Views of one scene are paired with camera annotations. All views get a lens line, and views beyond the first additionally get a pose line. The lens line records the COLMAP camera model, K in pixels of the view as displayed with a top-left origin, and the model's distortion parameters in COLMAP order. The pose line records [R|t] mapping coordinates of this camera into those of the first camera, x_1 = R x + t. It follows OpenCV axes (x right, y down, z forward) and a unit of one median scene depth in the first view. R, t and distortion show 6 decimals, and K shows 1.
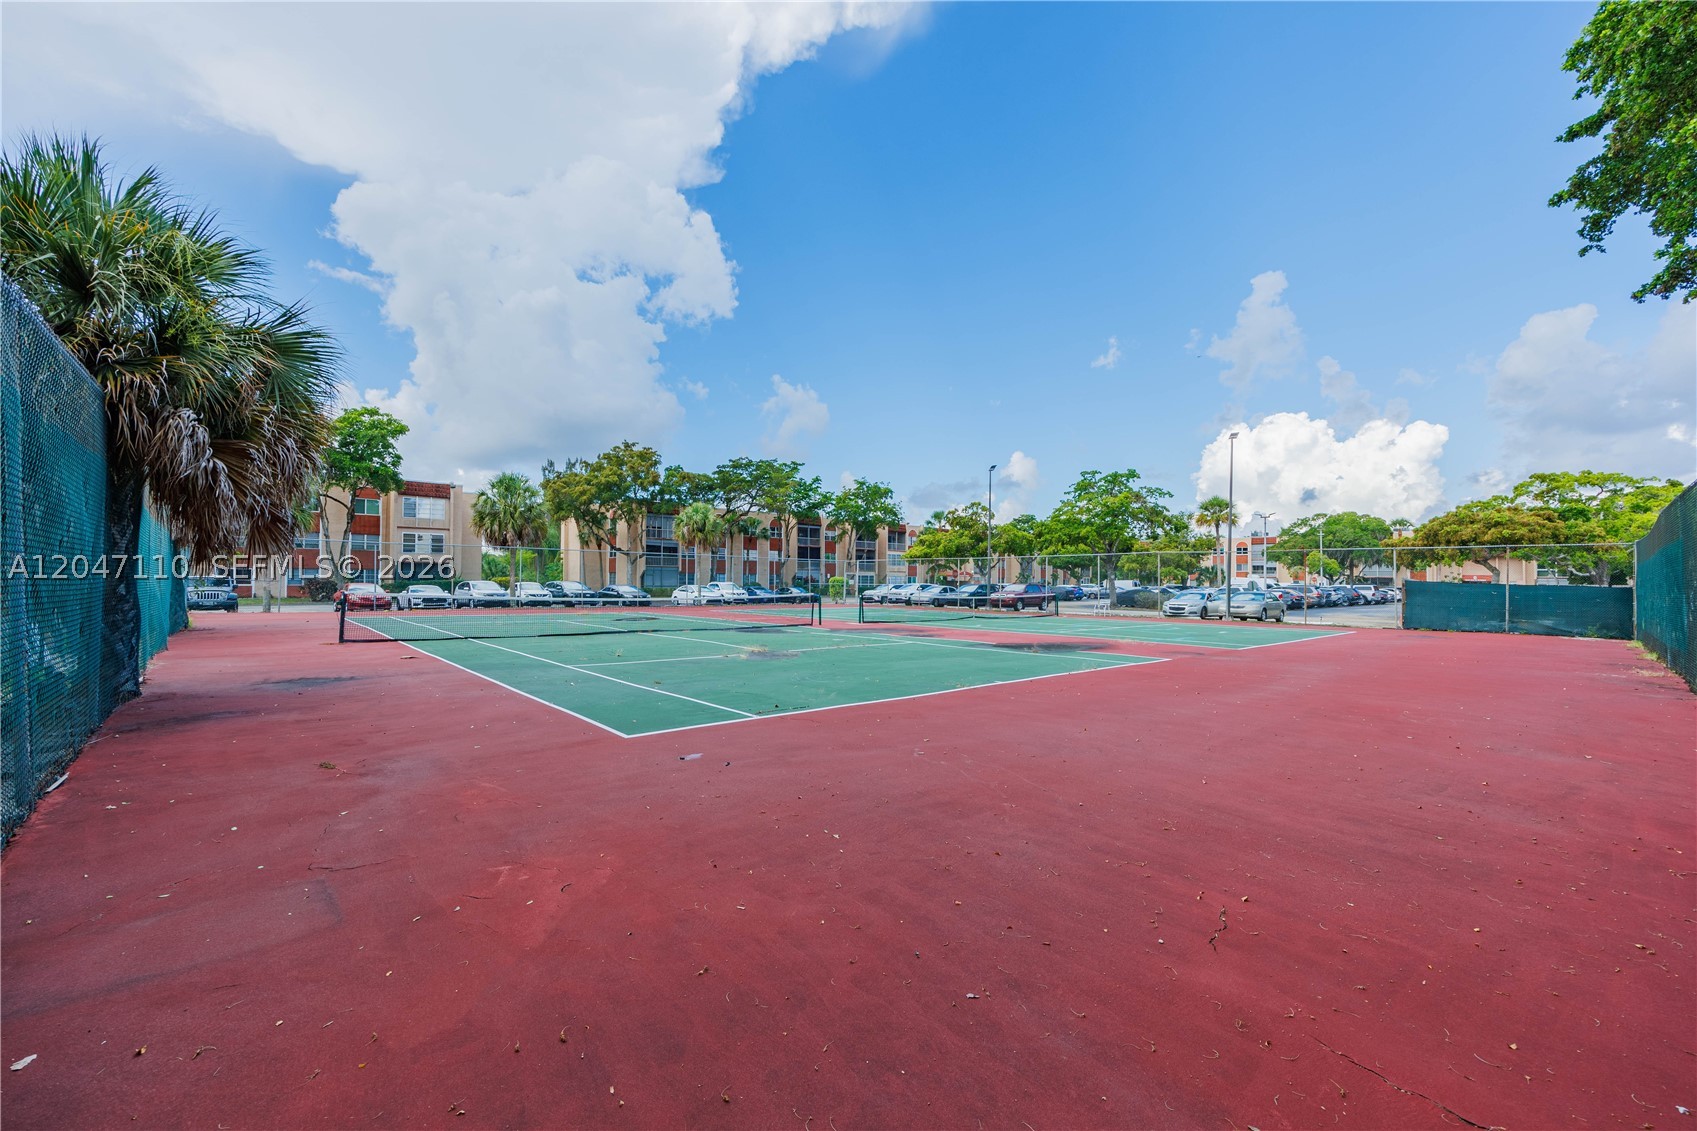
lens RADIAL K [[683.4, 0, 846.7], [0, 683.4, 569.0], [0, 0, 1]] dist [0.000749, 0.000447]
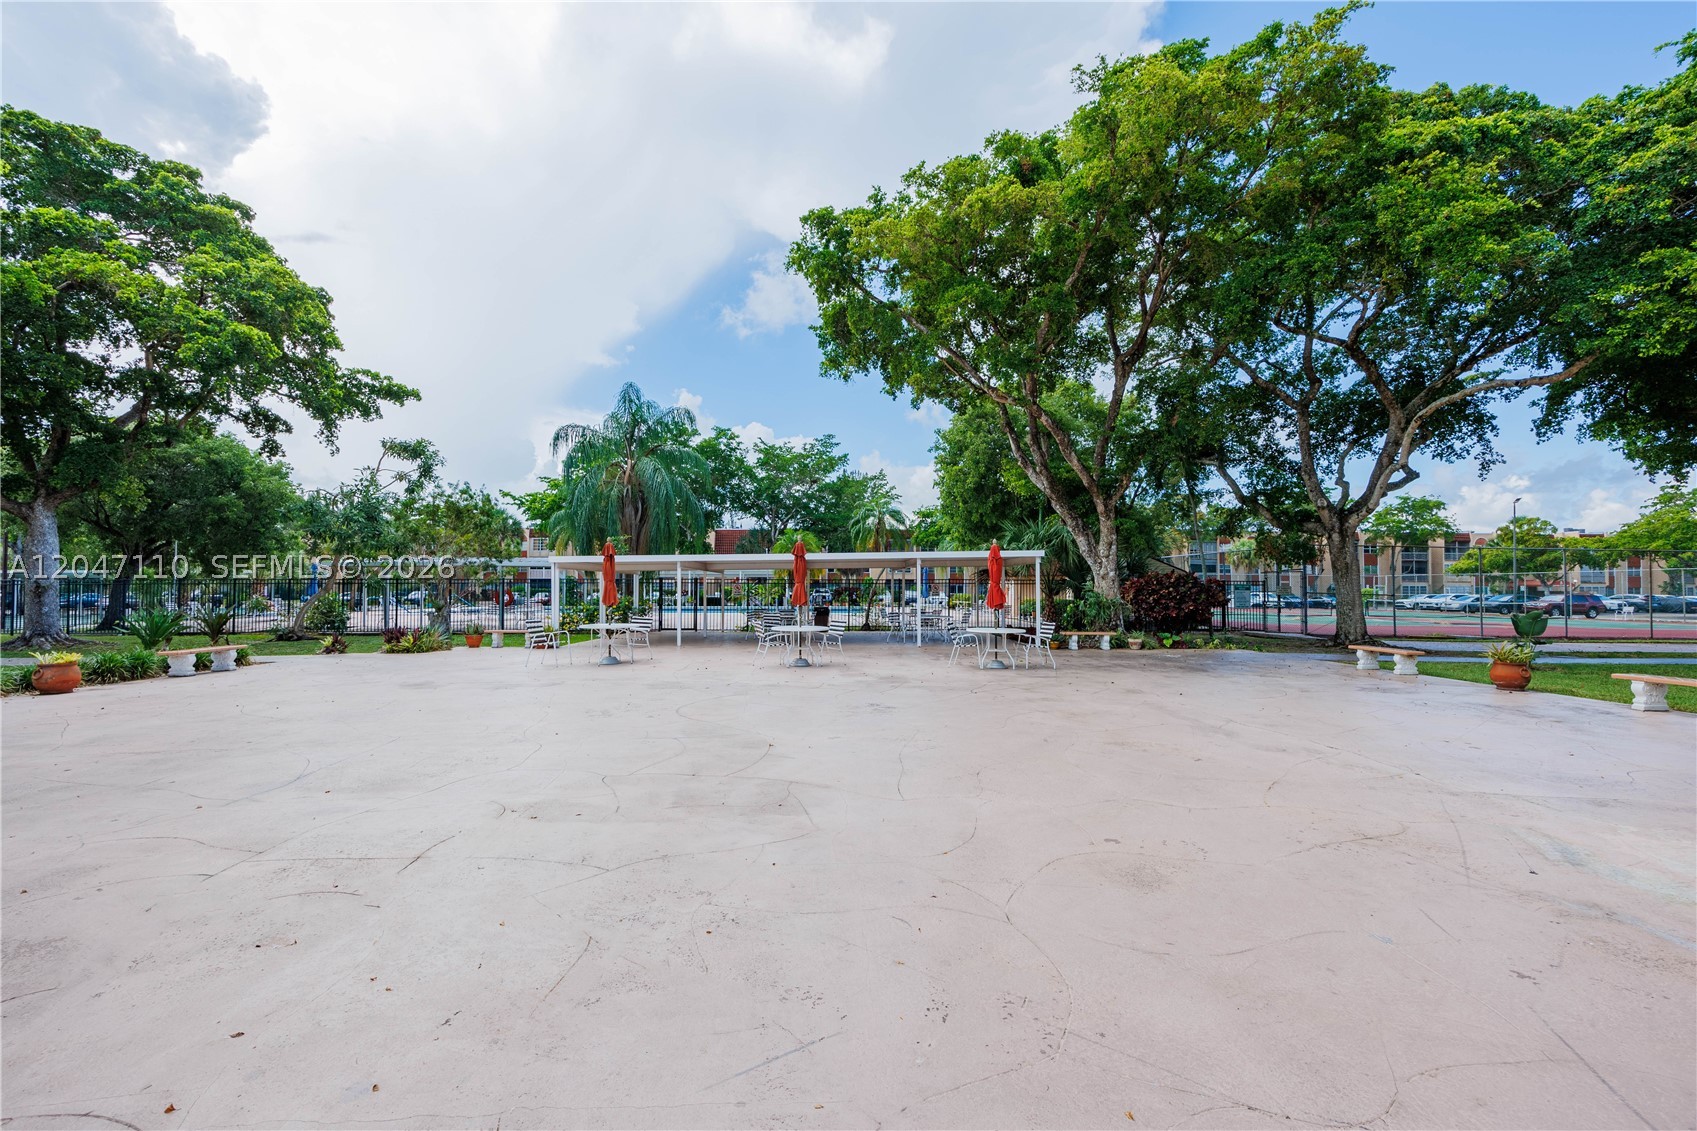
lens RADIAL K [[683.4, 0, 851.6], [0, 683.4, 567.4], [0, 0, 1]] dist [0.000749, 0.000447]
pose [[0.769836, -0.020813, -0.637903, 0.034960], [0.008443, 0.999713, -0.022428, -0.004014], [0.638186, 0.011881, 0.769790, -0.344733]]
